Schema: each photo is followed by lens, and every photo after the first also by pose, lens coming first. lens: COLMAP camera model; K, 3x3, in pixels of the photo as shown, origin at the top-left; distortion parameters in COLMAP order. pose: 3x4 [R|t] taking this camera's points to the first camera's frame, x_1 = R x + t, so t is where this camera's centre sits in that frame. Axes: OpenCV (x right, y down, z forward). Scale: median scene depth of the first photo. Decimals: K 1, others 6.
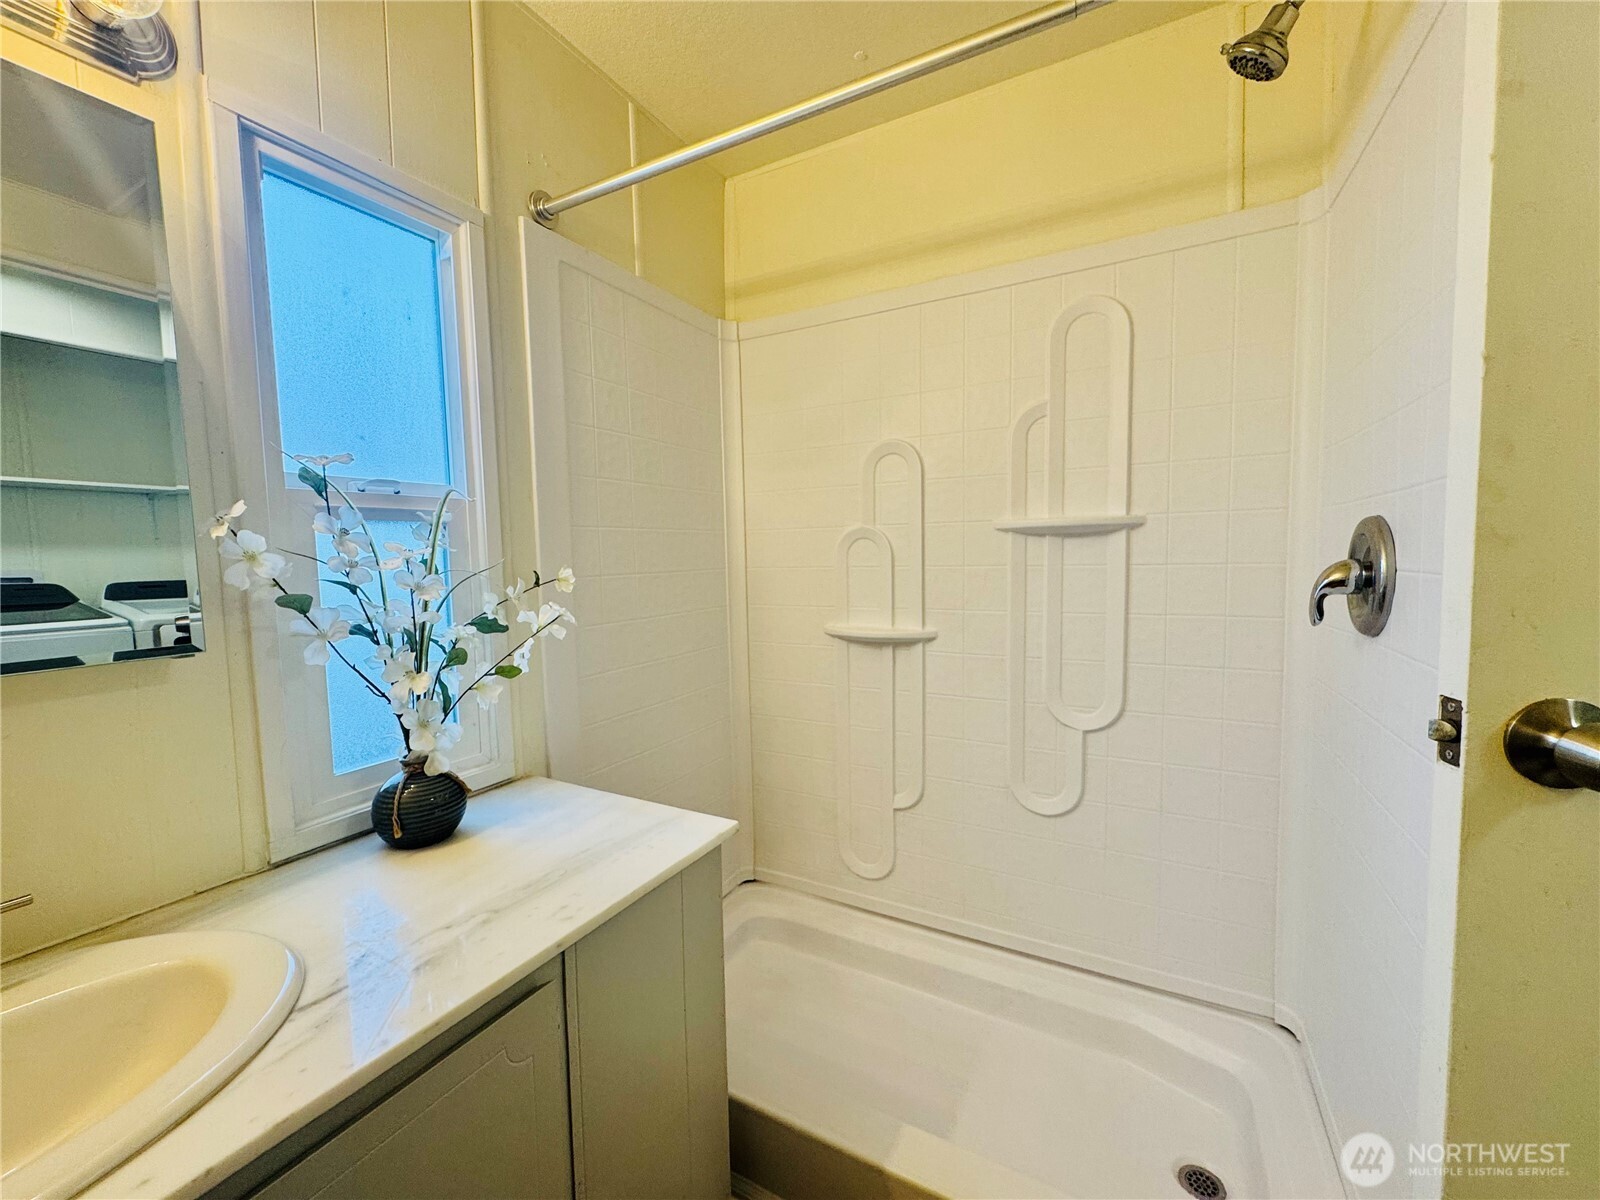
lens RADIAL K [[639.7, 0, 800.0], [0, 639.7, 600.0], [0, 0, 1]] dist [-0.011214, -0.000186]
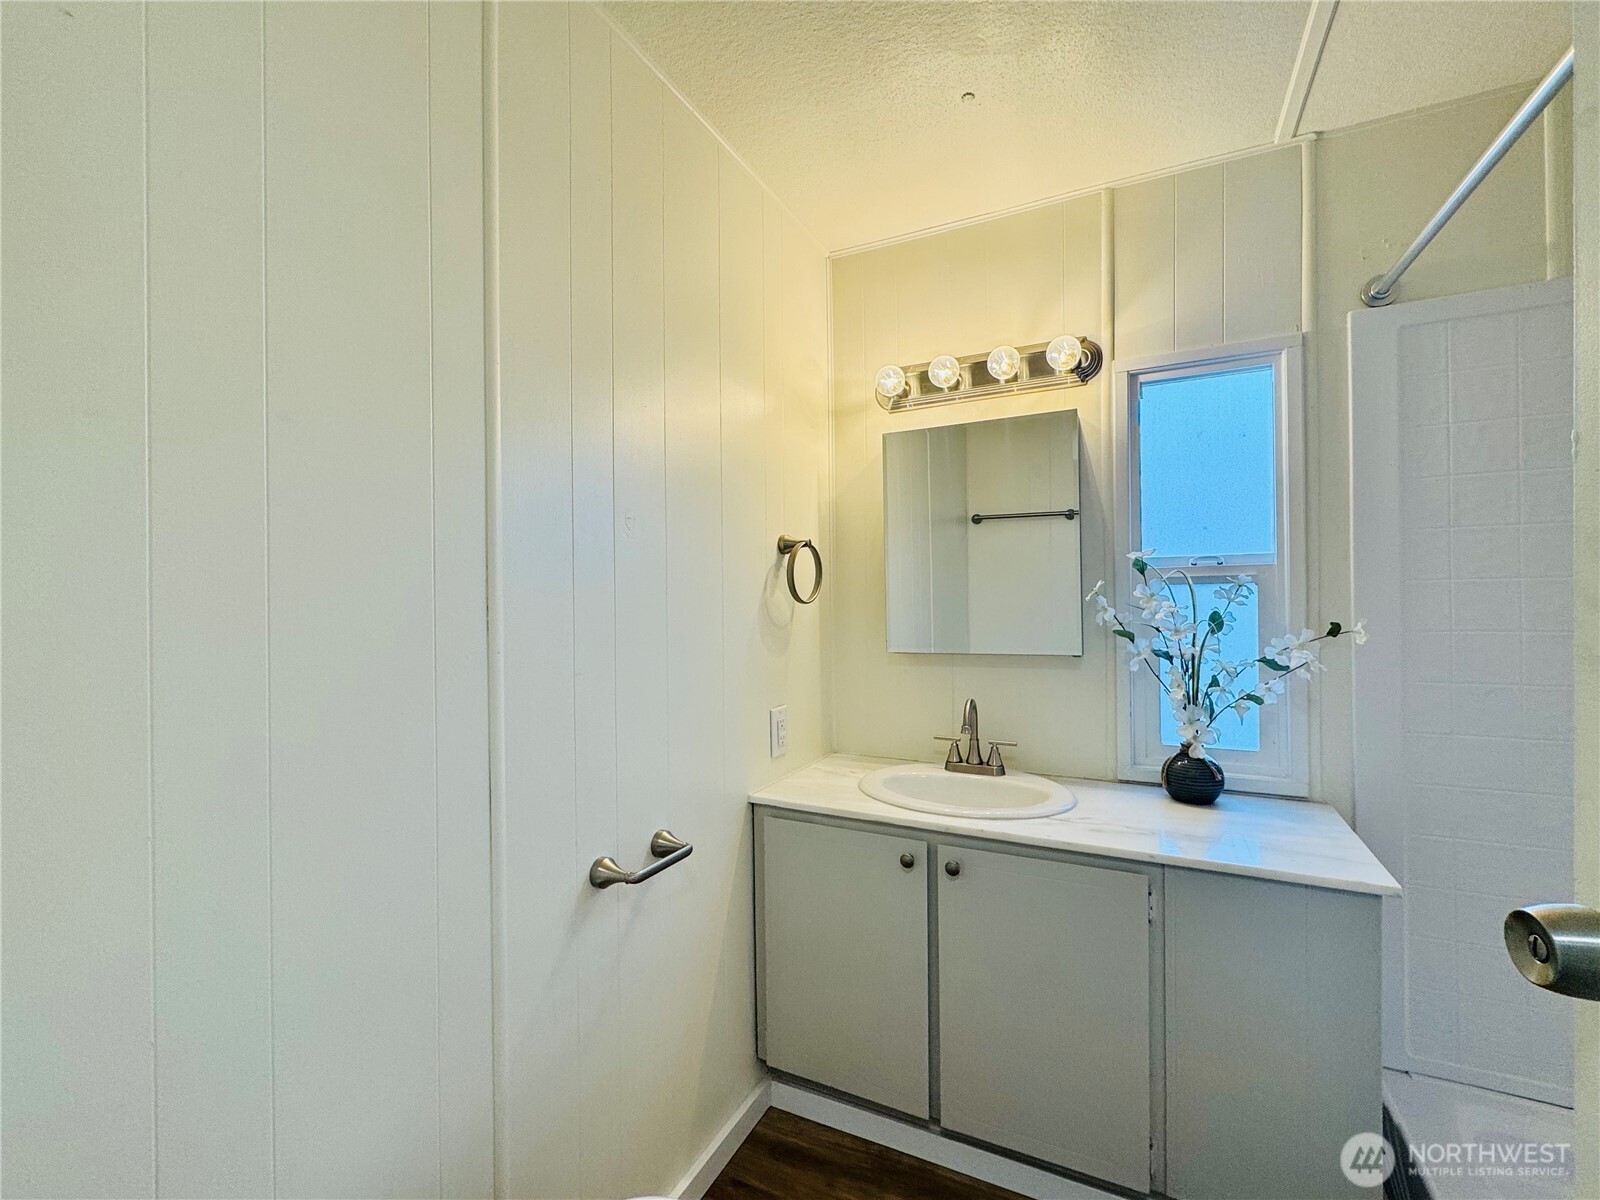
lens RADIAL K [[697.9, 0, 800.0], [0, 697.9, 600.0], [0, 0, 1]] dist [-0.000513, -0.000103]
pose [[0.036135, 0.020582, -0.999135, 0.928602], [-0.063752, 0.997799, 0.018248, -0.056255], [0.997311, 0.063037, 0.037368, -0.000082]]
